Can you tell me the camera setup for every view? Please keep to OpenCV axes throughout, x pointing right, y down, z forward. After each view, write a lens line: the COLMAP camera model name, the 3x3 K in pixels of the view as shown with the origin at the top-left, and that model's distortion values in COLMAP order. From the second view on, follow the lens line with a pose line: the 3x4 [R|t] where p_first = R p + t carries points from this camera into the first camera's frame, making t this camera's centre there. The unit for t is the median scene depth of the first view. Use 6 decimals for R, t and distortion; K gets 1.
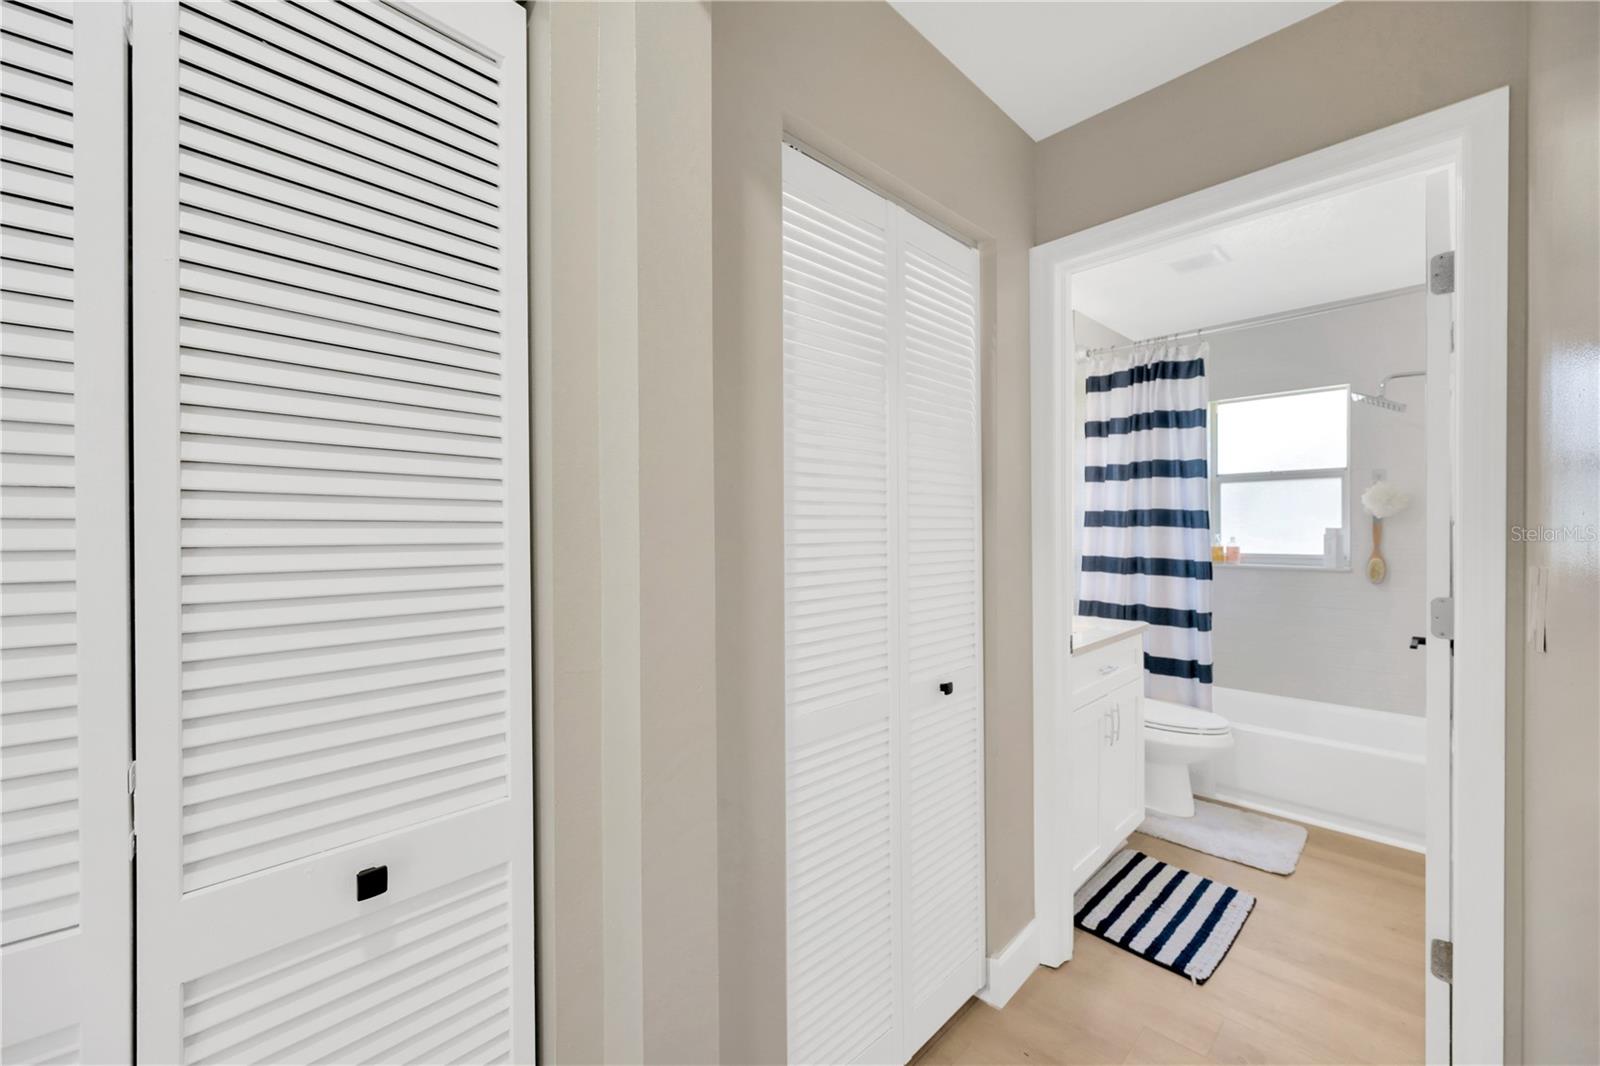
lens RADIAL K [[629.6, 0, 800.7], [0, 629.6, 543.6], [0, 0, 1]] dist [-0.000246, -0.000047]
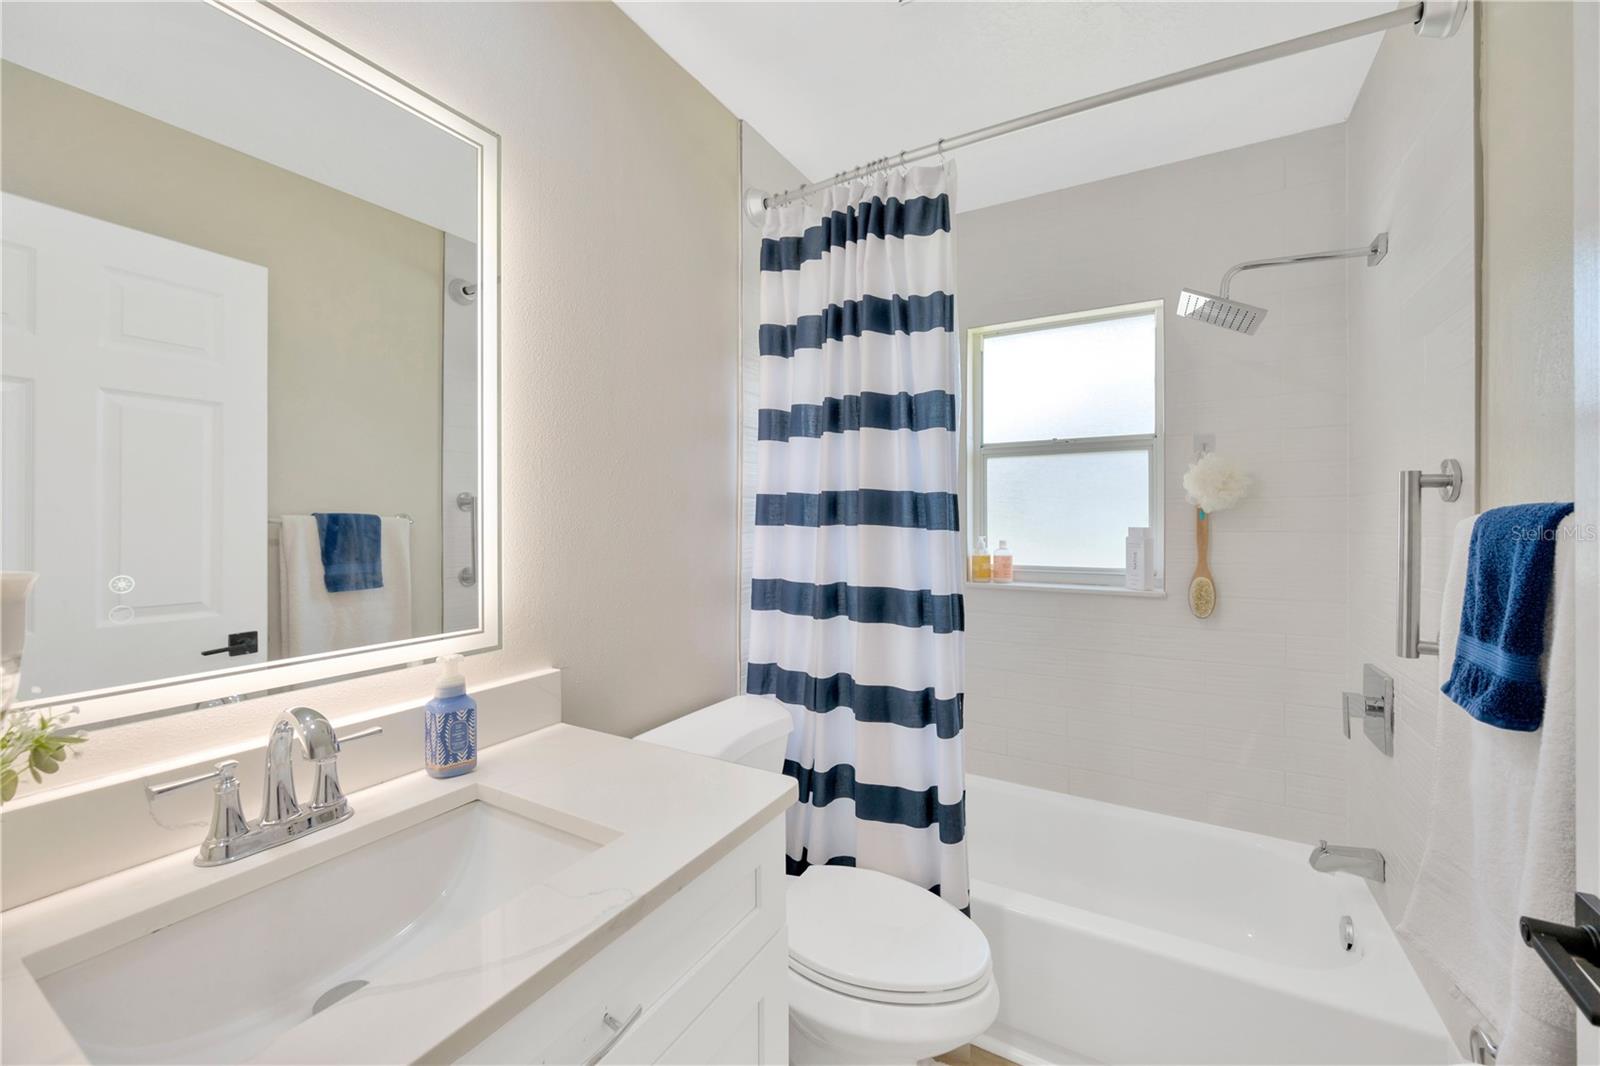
lens RADIAL K [[625.3, 0, 799.1], [0, 625.3, 530.4], [0, 0, 1]] dist [-0.000469, -0.000154]
pose [[0.962313, 0.001777, 0.271939, 0.369039], [0.000456, 0.999967, -0.008147, -0.018310], [-0.271944, 0.007964, 0.962280, 0.522337]]
